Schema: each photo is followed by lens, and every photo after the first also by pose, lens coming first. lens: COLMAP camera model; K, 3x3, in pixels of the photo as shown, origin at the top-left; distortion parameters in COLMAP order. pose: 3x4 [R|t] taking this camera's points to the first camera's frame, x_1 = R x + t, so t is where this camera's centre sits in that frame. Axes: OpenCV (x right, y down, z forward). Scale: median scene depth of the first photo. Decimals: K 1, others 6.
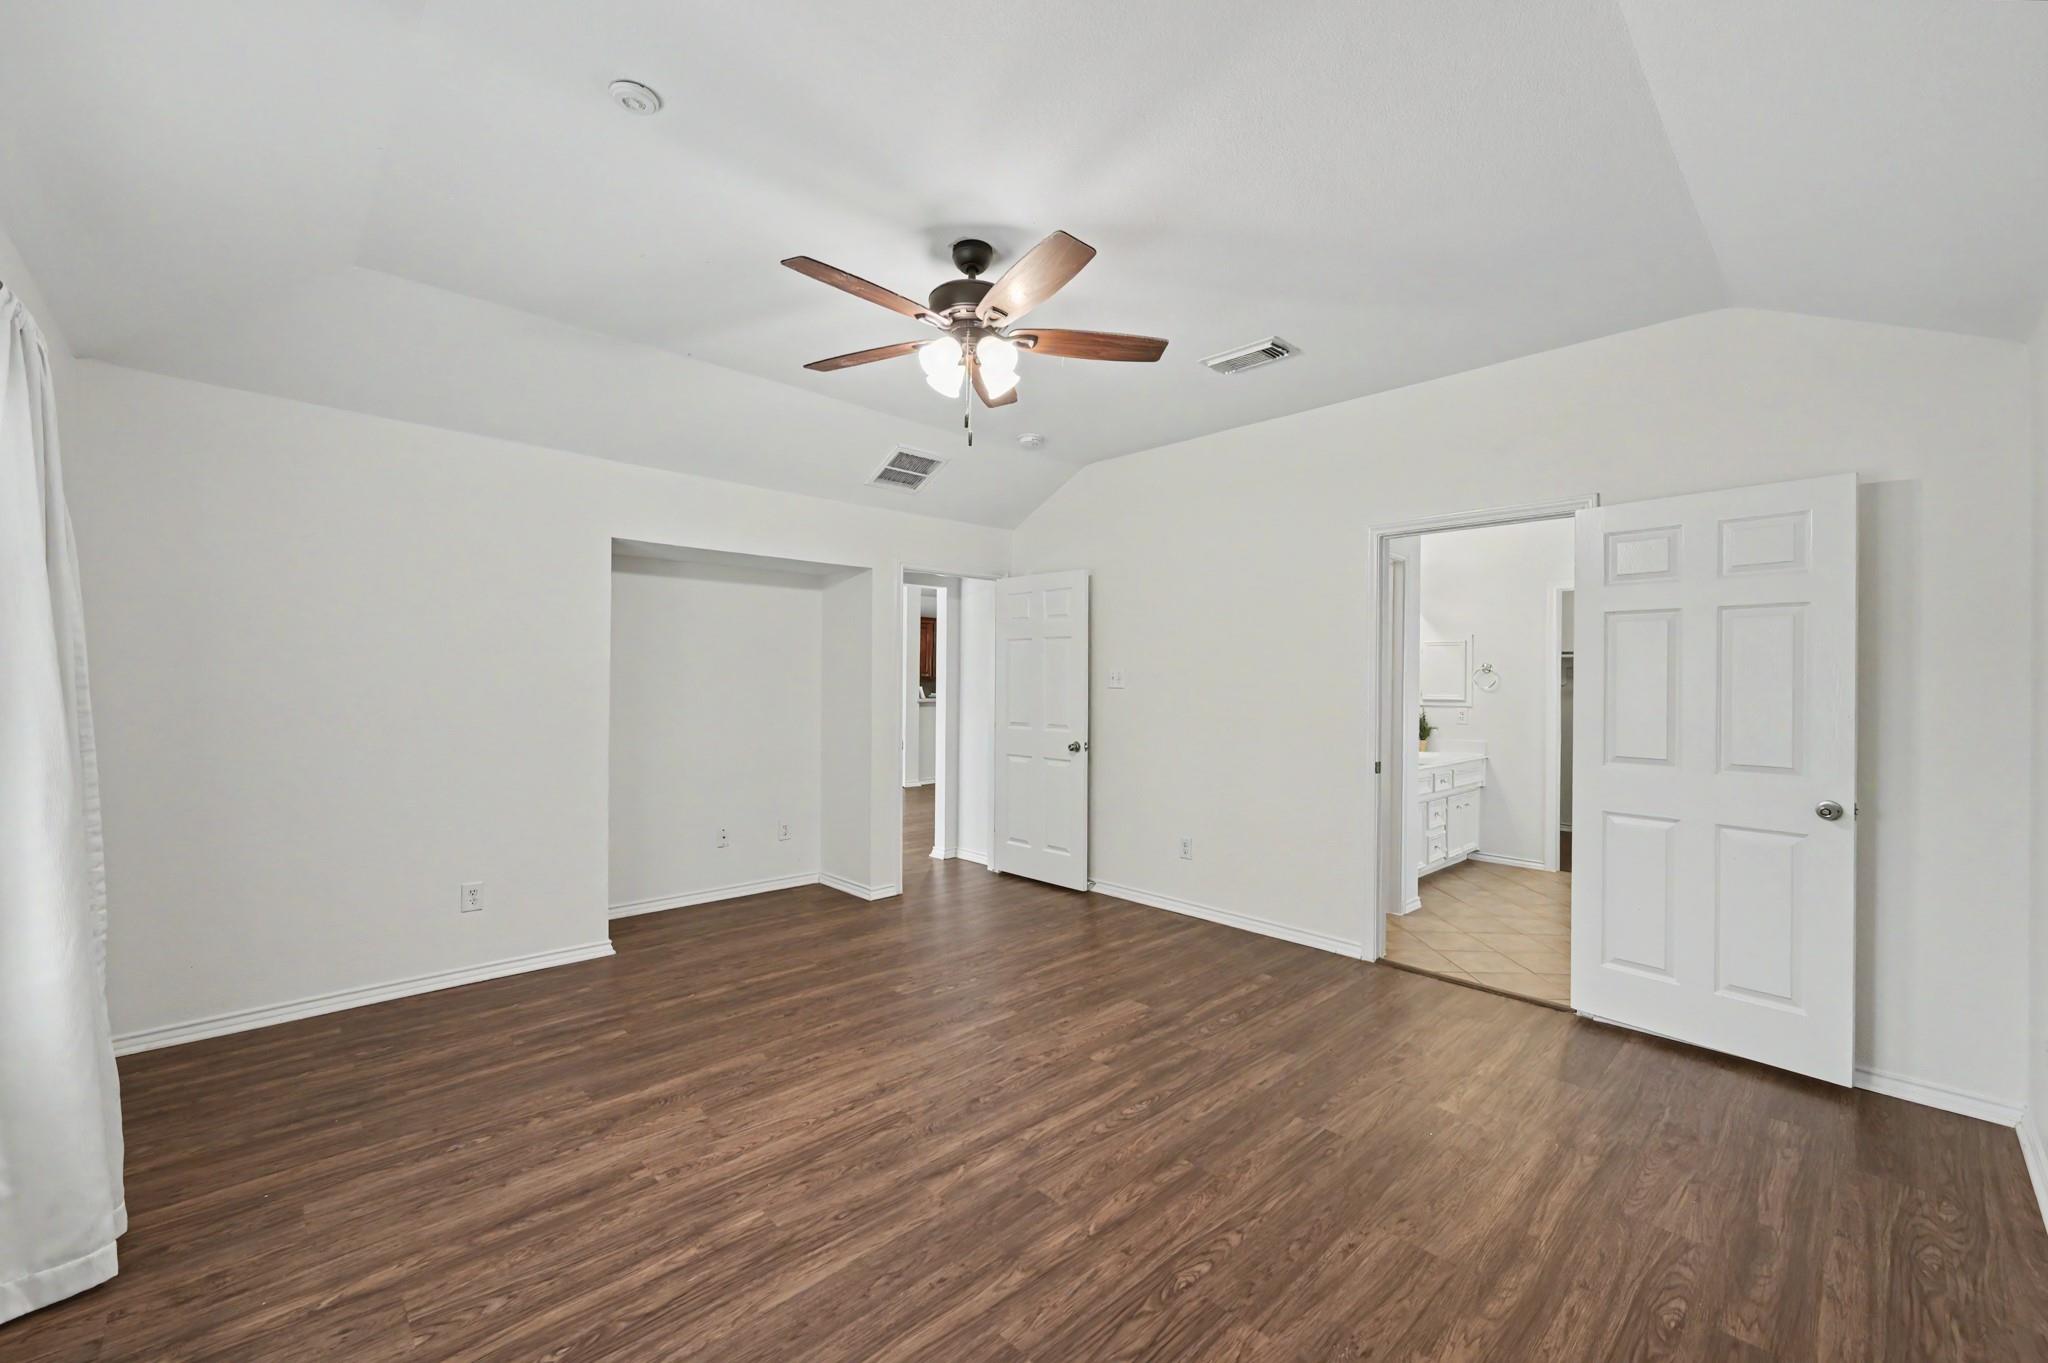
lens RADIAL K [[809.9, 0, 1017.5], [0, 809.9, 674.0], [0, 0, 1]] dist [-0.002332, 0.000580]
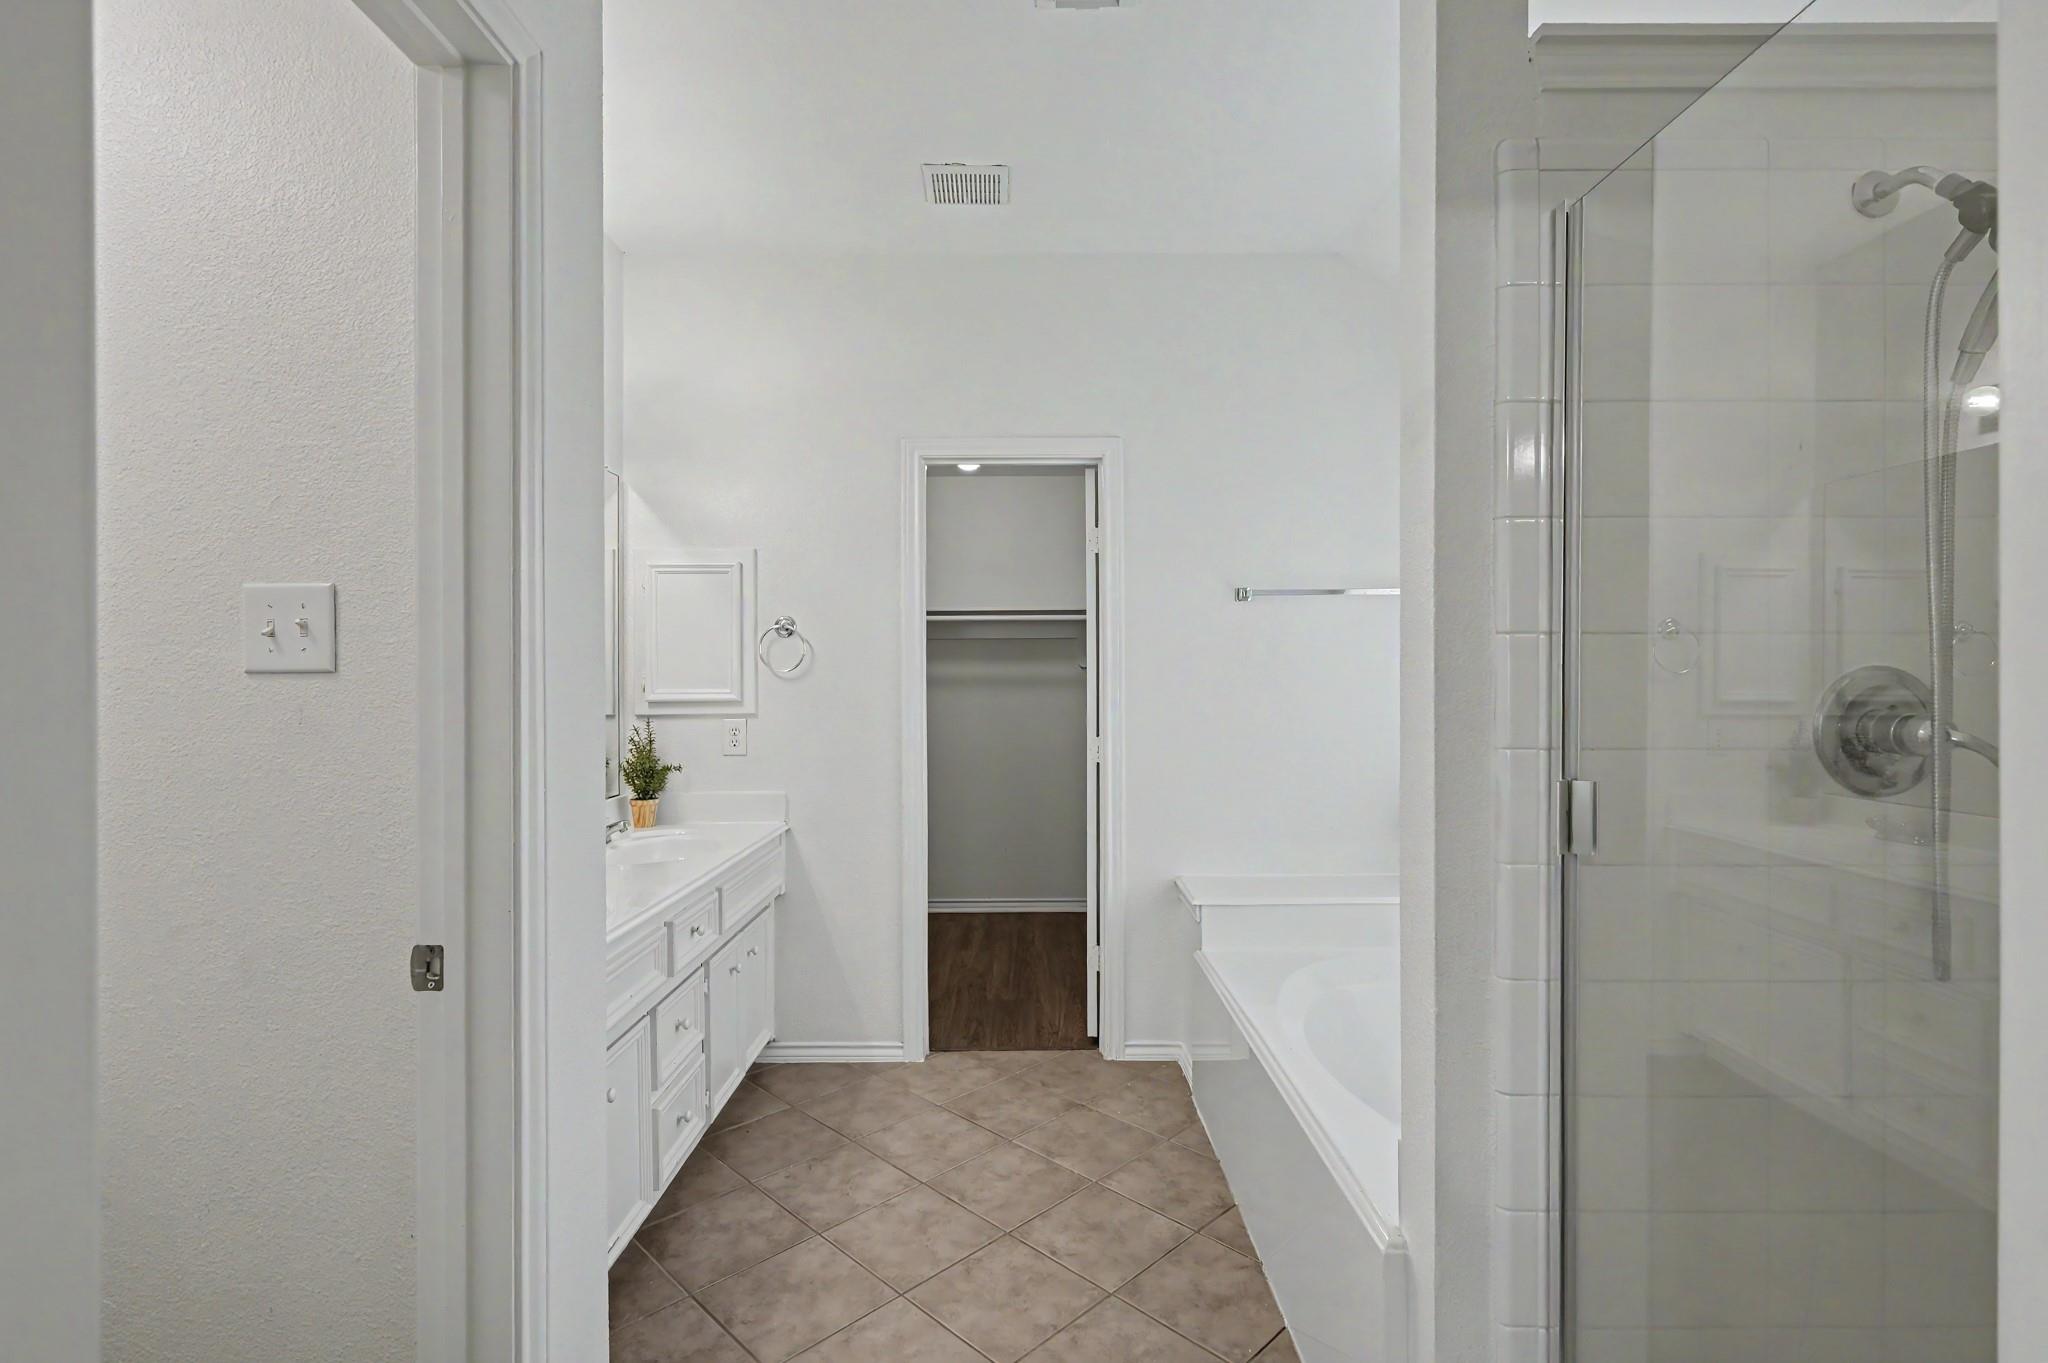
lens RADIAL K [[936.4, 0, 1024.0], [0, 936.4, 681.5], [0, 0, 1]] dist [-0.000757, -0.000064]
pose [[0.683894, -0.011680, 0.729488, 0.294487], [0.016031, 0.999871, 0.000980, 0.024959], [-0.729405, 0.011024, 0.683993, 0.553490]]
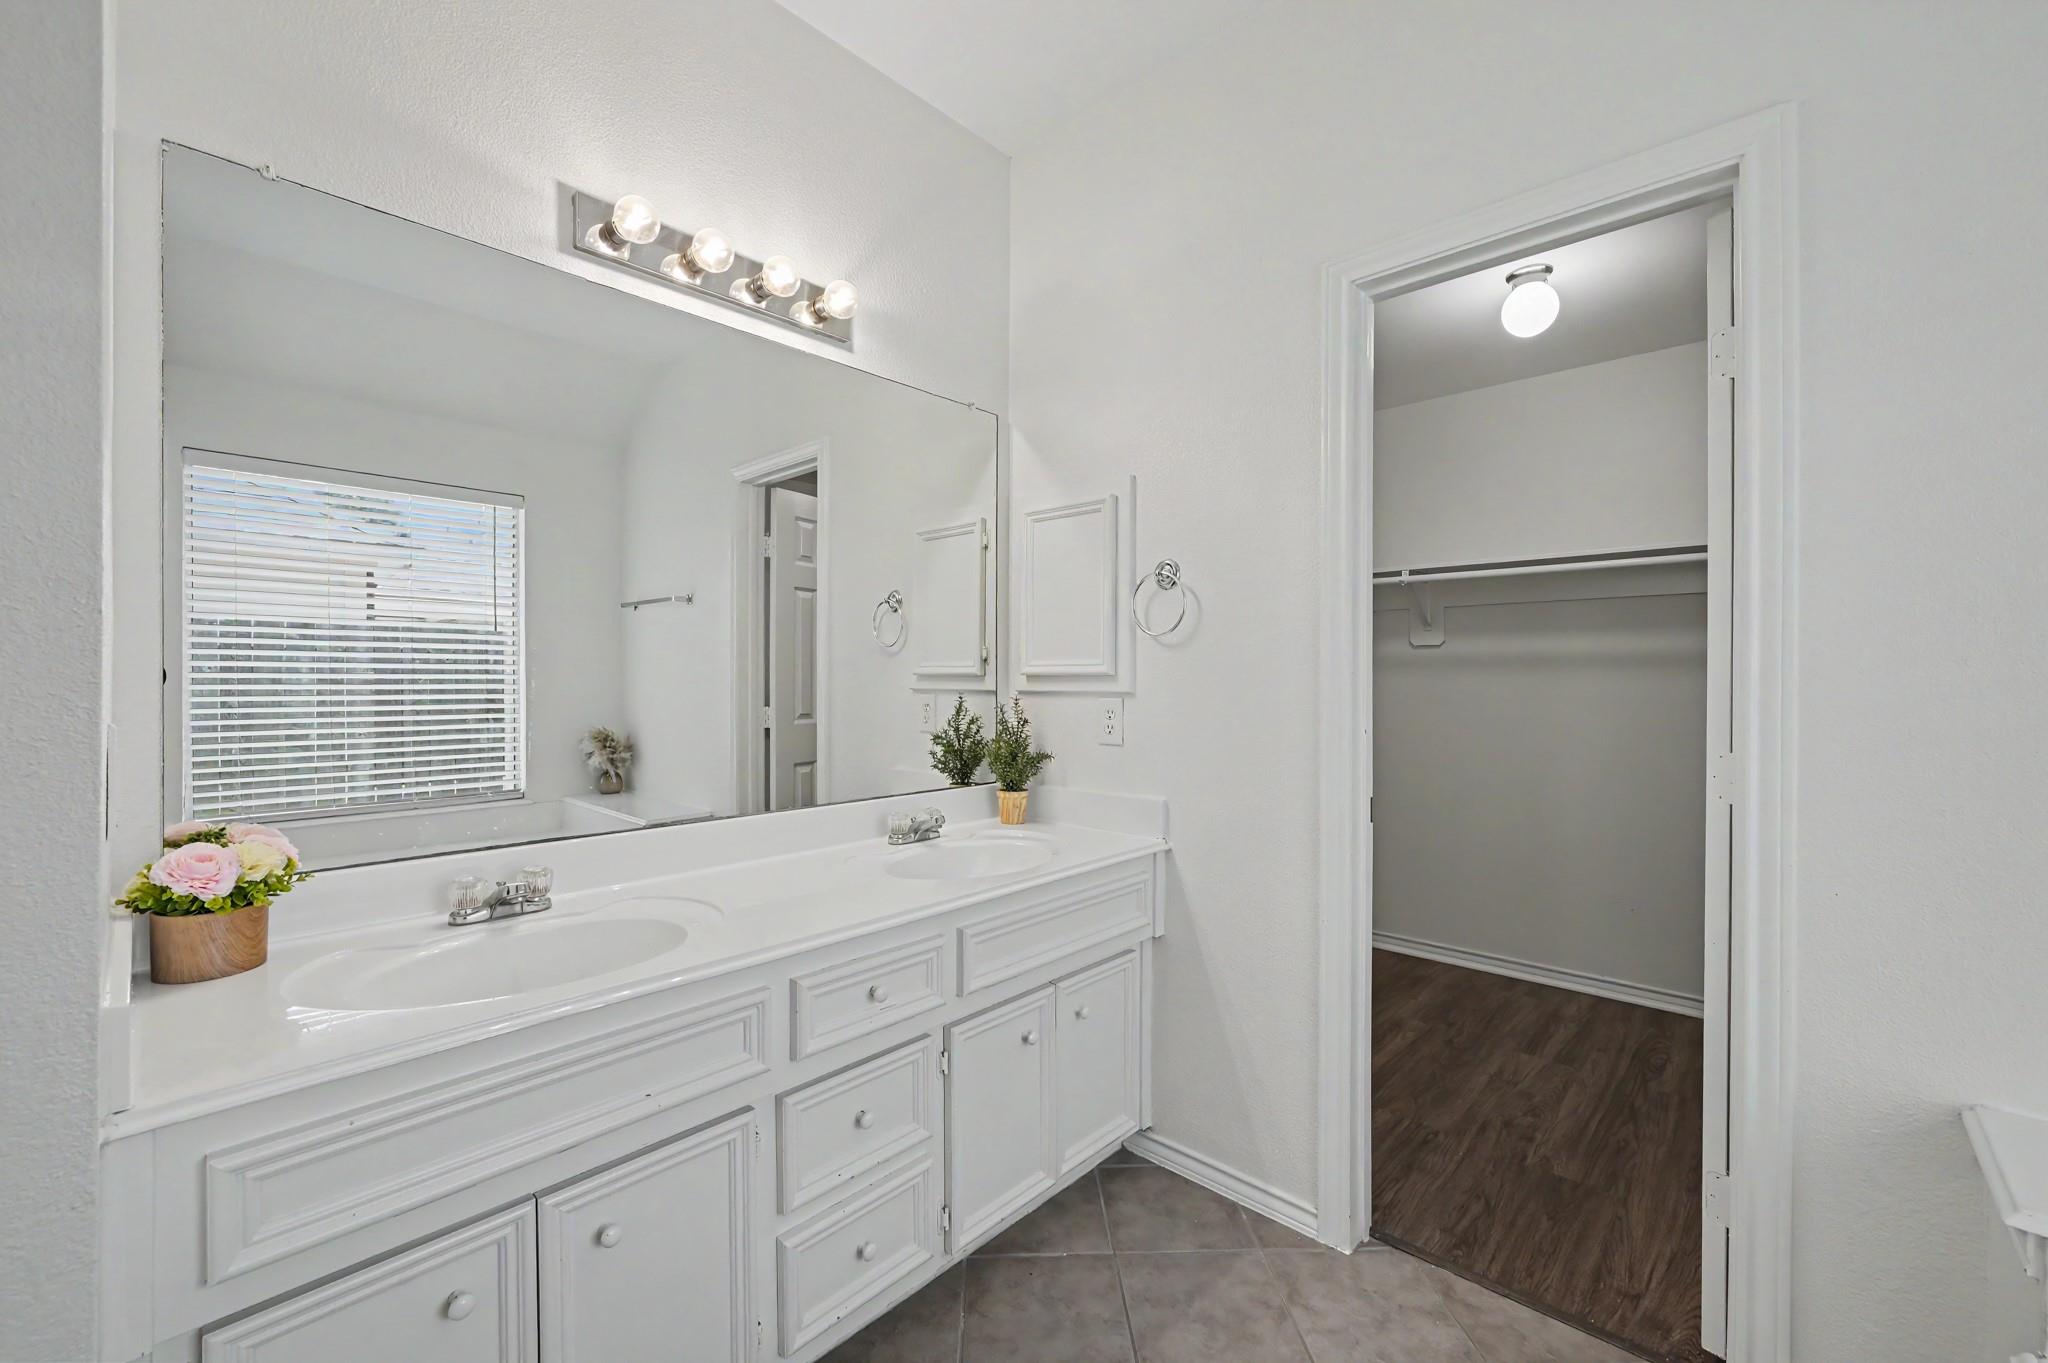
lens RADIAL K [[826.1, 0, 1024.0], [0, 826.1, 681.5], [0, 0, 1]] dist [0.009894, -0.000123]
pose [[0.996758, -0.000860, 0.080450, 0.493401], [0.001116, 0.999994, -0.003139, 0.037300], [-0.080447, 0.003219, 0.996754, 0.670433]]
